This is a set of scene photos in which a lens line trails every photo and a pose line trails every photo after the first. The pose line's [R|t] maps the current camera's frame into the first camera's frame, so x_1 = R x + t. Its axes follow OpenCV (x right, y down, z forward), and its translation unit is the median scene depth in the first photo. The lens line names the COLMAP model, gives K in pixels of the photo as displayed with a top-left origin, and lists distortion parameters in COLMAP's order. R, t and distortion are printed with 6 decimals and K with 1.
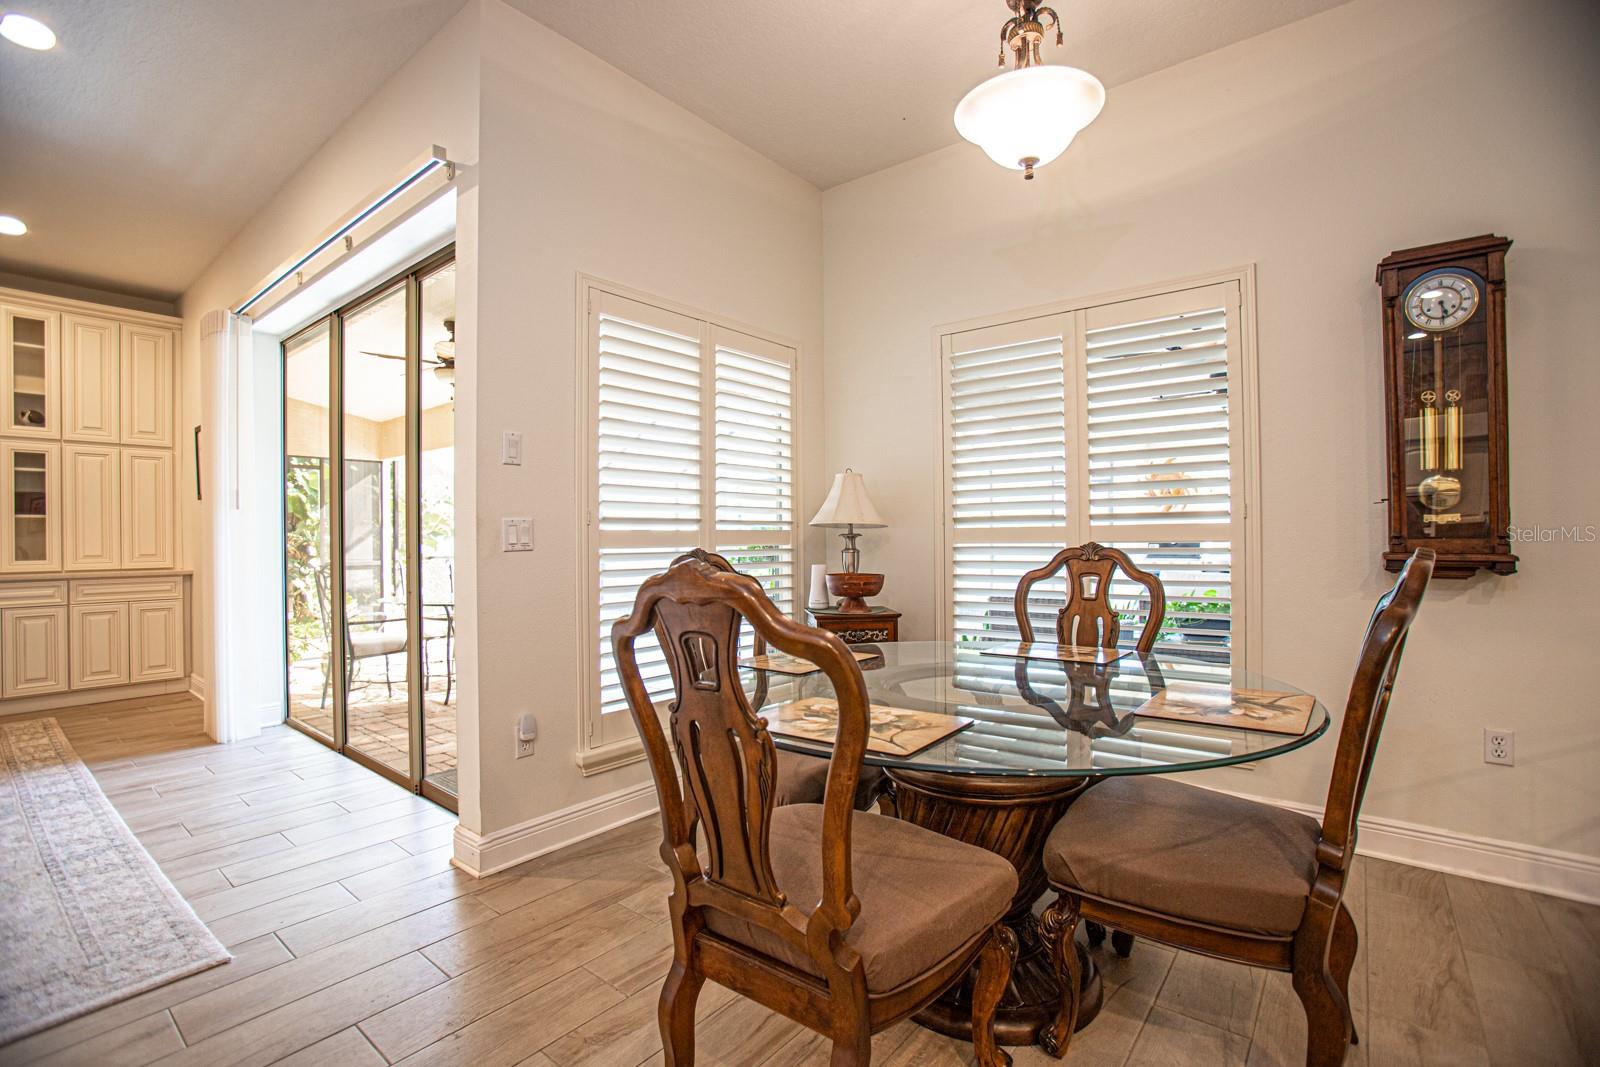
lens RADIAL K [[723.7, 0, 800.0], [0, 723.7, 533.5], [0, 0, 1]] dist [-0.067403, 0.021818]
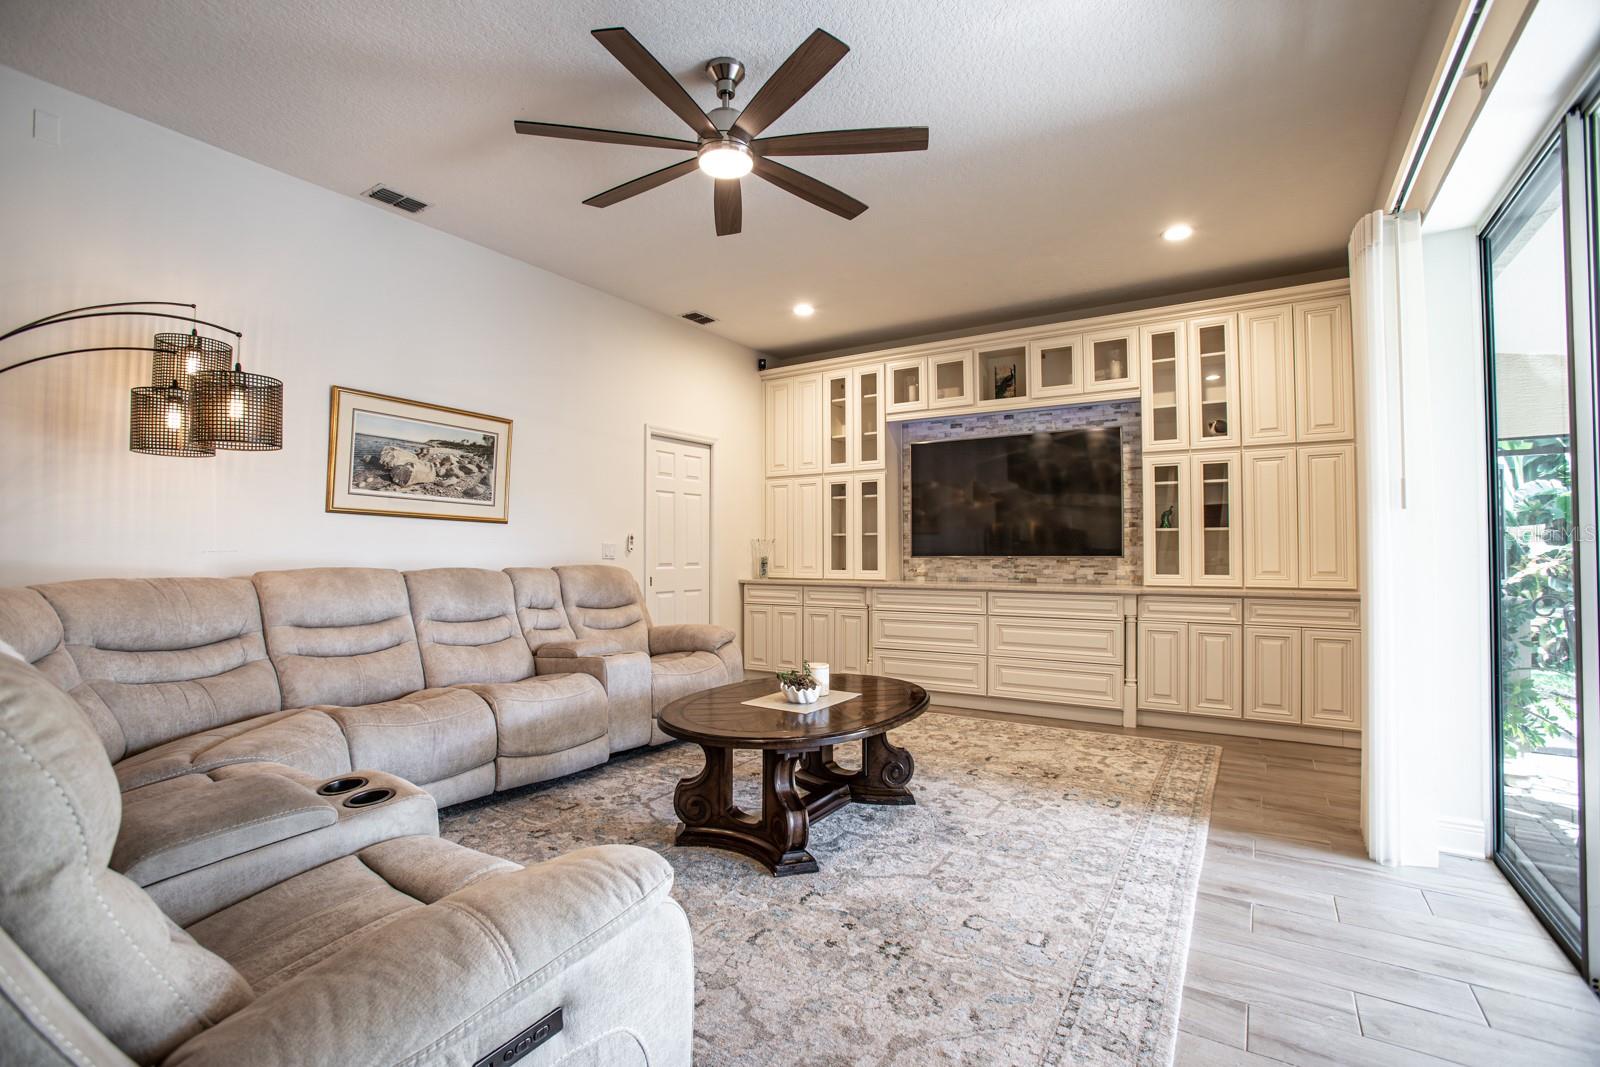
lens RADIAL K [[723.7, 0, 800.0], [0, 723.7, 533.5], [0, 0, 1]] dist [-0.067403, 0.021818]
pose [[0.095767, -0.021405, -0.995174, -0.186280], [-0.005092, 0.999745, -0.021994, 0.006427], [0.995391, 0.007174, 0.095633, 0.326486]]
